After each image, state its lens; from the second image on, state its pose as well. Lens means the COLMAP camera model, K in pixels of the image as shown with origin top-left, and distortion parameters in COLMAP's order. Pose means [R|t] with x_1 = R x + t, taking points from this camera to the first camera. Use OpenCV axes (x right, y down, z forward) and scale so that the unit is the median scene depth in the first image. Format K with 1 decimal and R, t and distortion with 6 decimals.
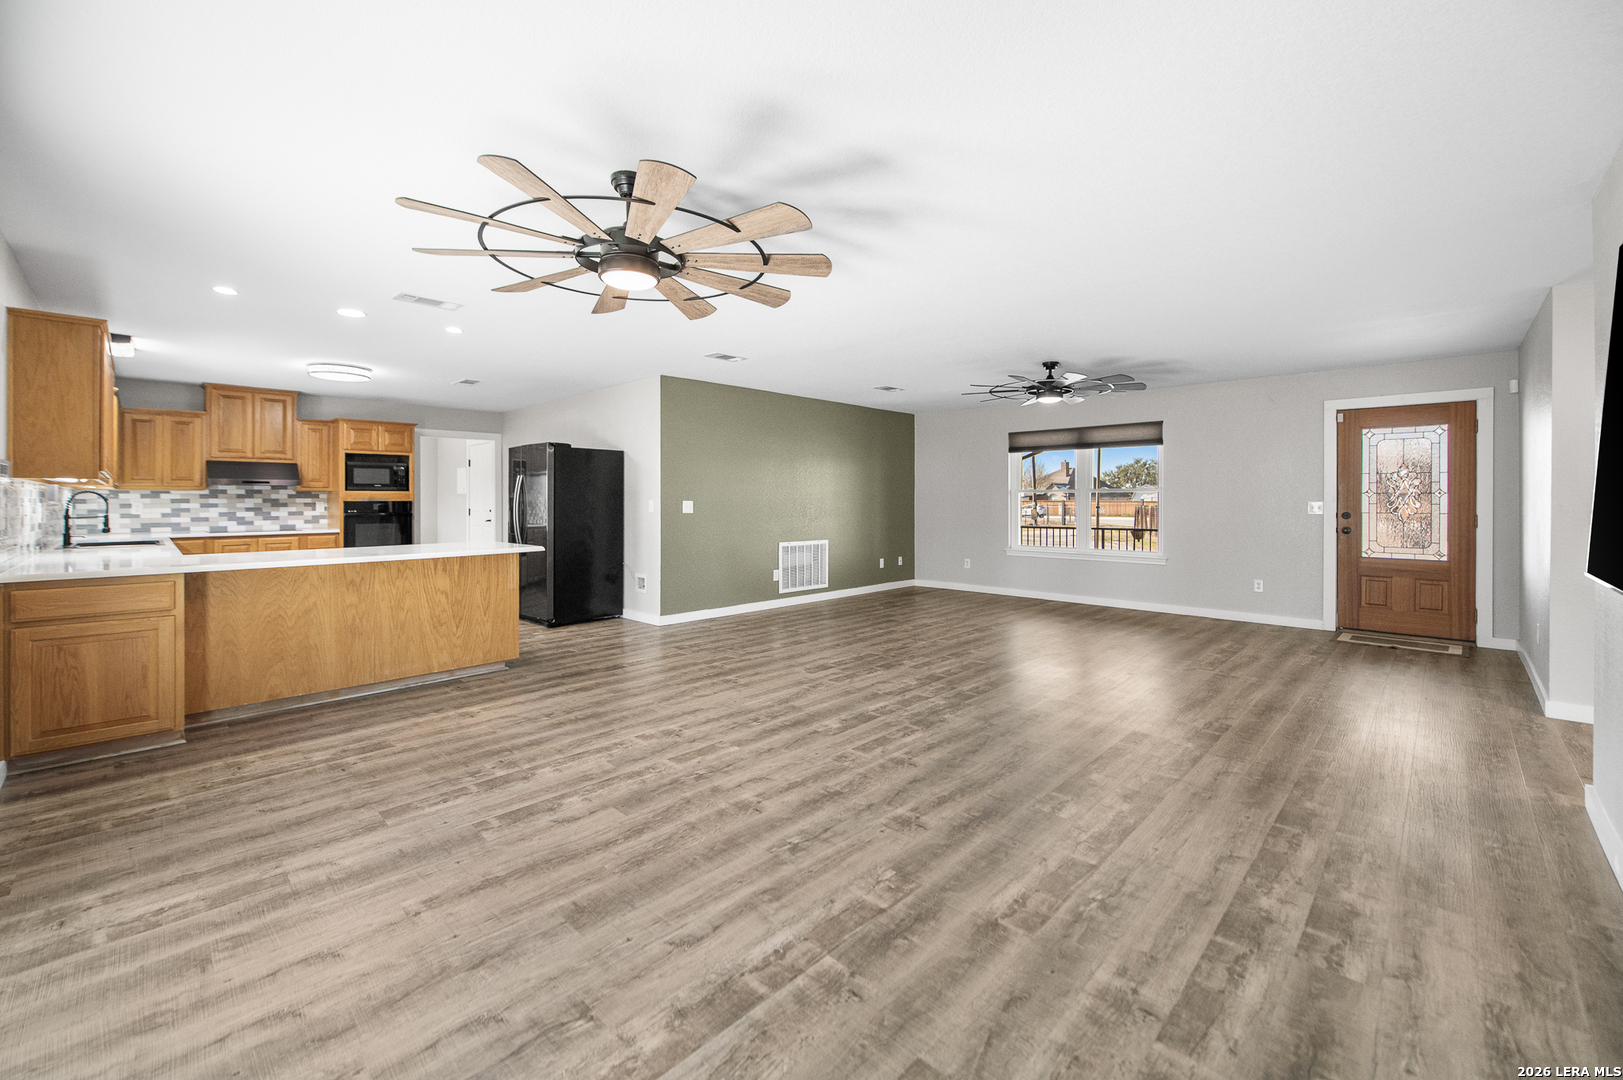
lens RADIAL K [[656.3, 0, 795.3], [0, 656.3, 504.1], [0, 0, 1]] dist [-0.006507, -0.001318]
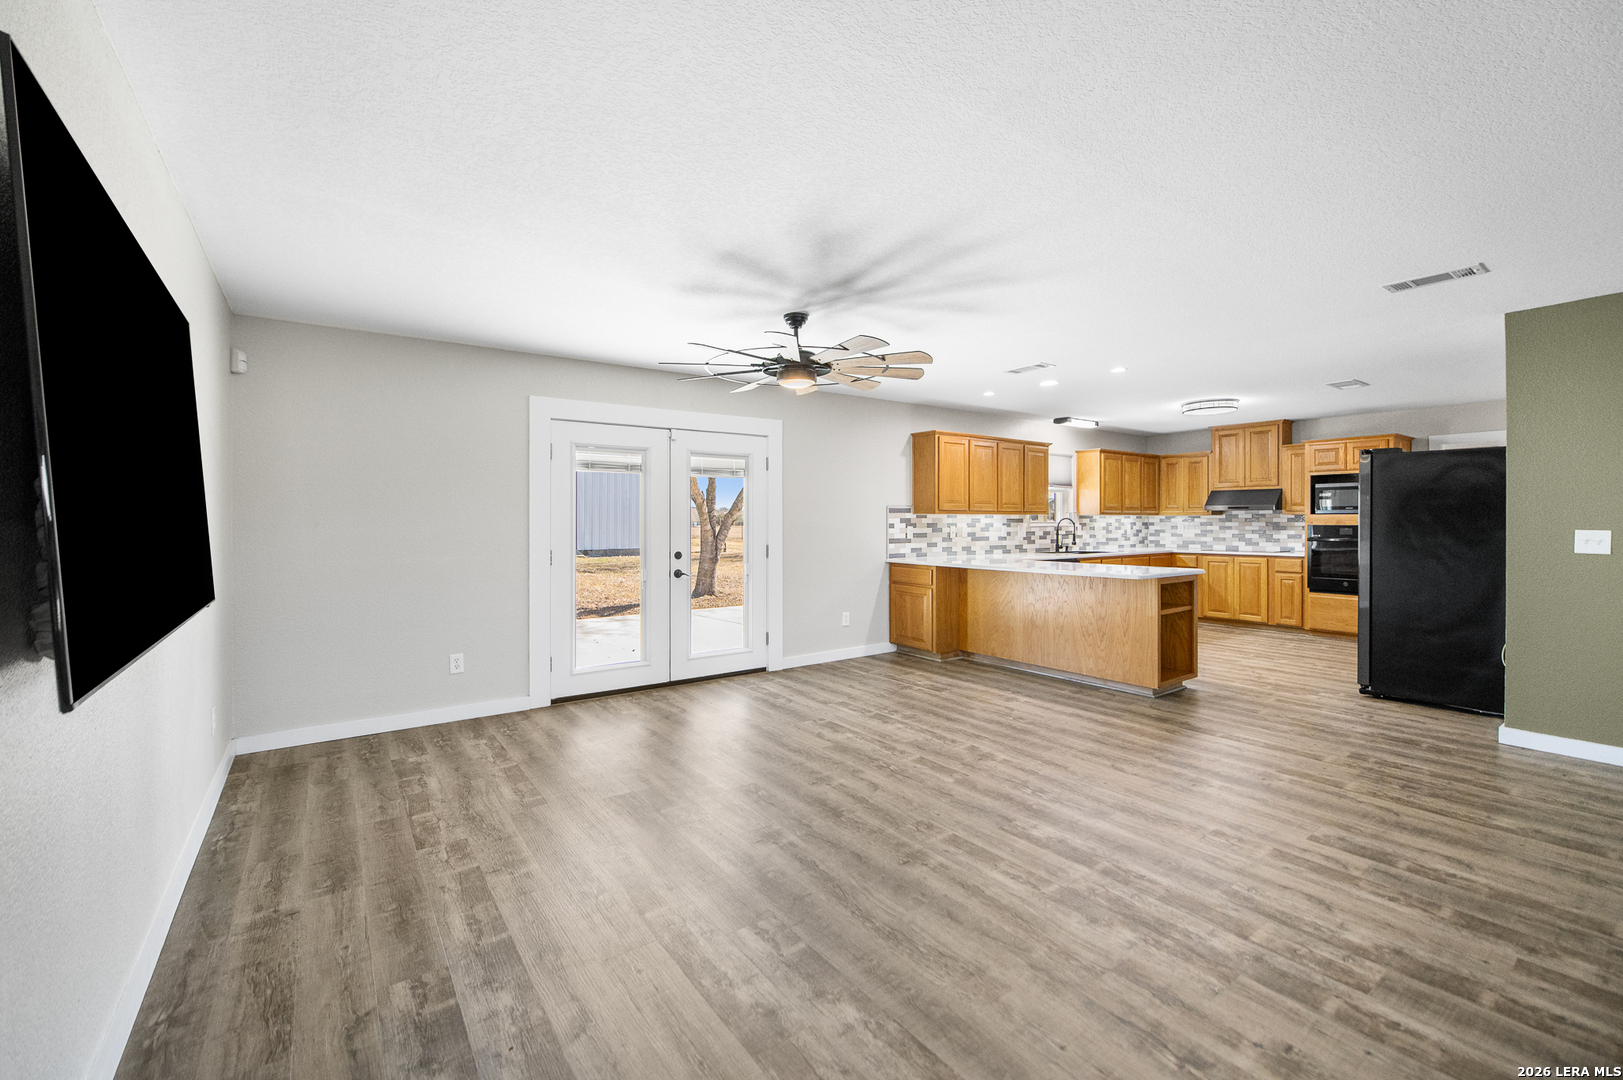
lens RADIAL K [[676.8, 0, 802.7], [0, 676.8, 518.2], [0, 0, 1]] dist [-0.010188, -0.000270]
pose [[-0.166946, -0.002132, -0.985964, 0.827522], [-0.005693, 0.999983, -0.001198, -0.018082], [0.985950, 0.005413, -0.166955, 0.825712]]
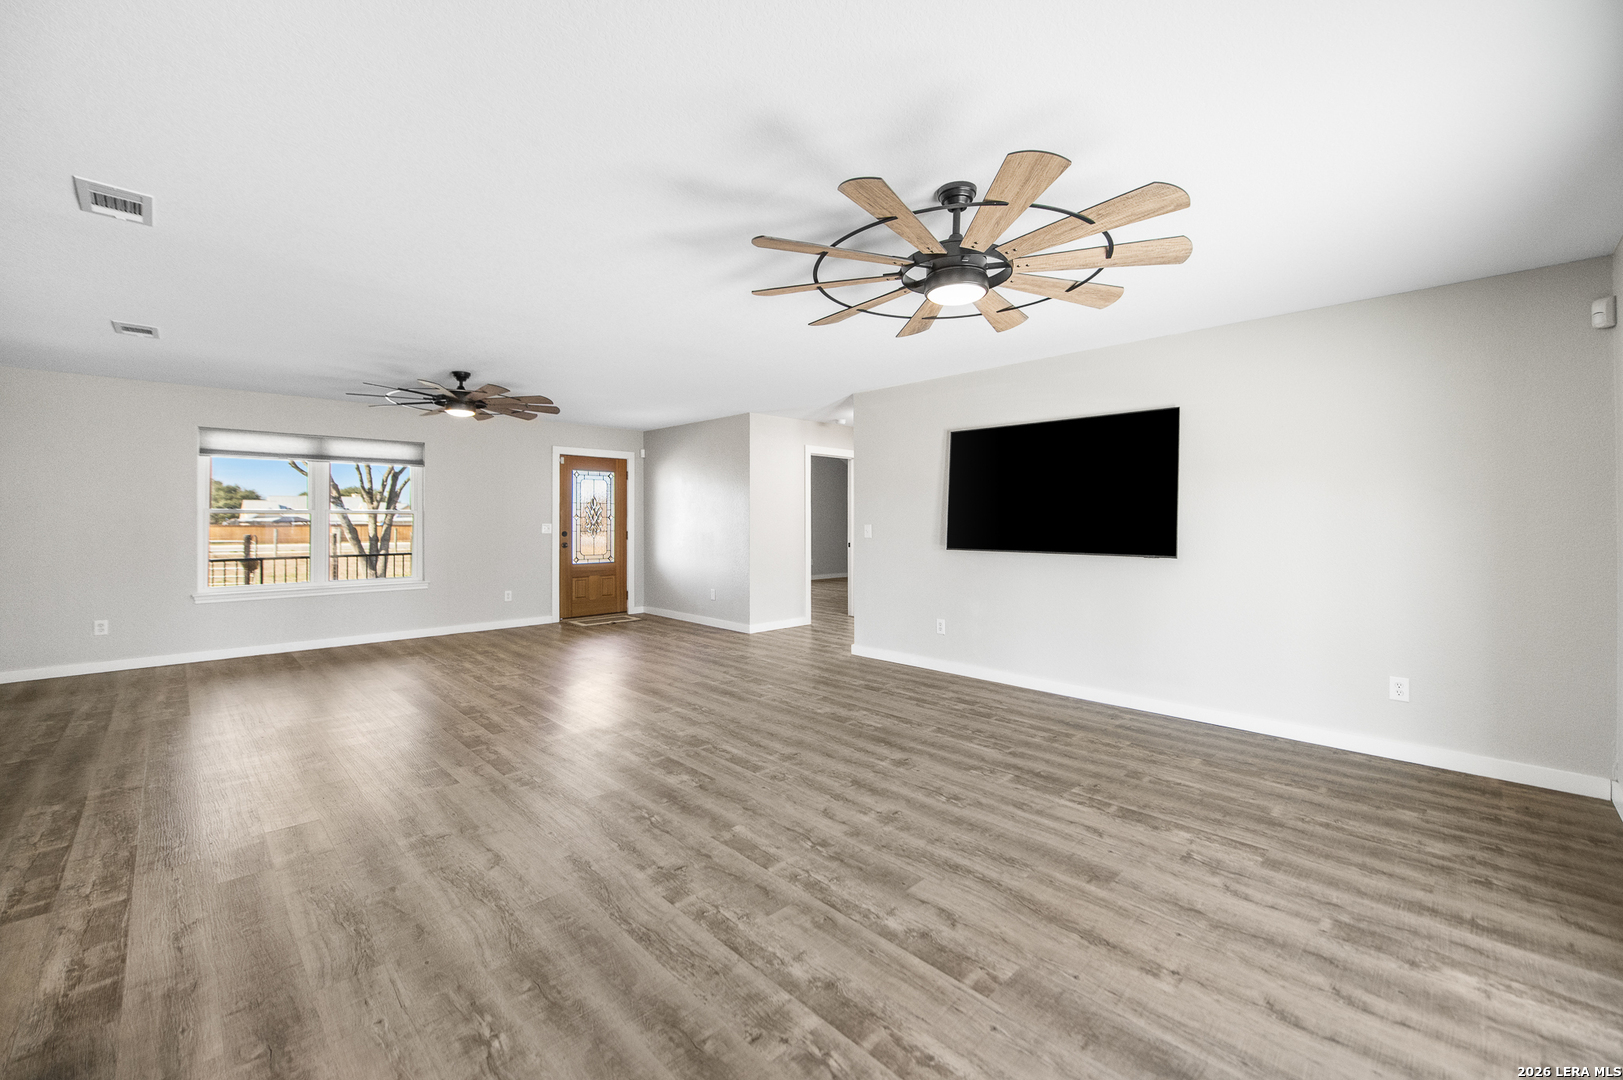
lens RADIAL K [[656.3, 0, 805.3], [0, 656.3, 516.9], [0, 0, 1]] dist [-0.006507, -0.001318]
pose [[0.021200, 0.005382, 0.999761, -0.789278], [0.009370, 0.999941, -0.005582, -0.008130], [-0.999731, 0.009486, 0.021148, 0.779566]]
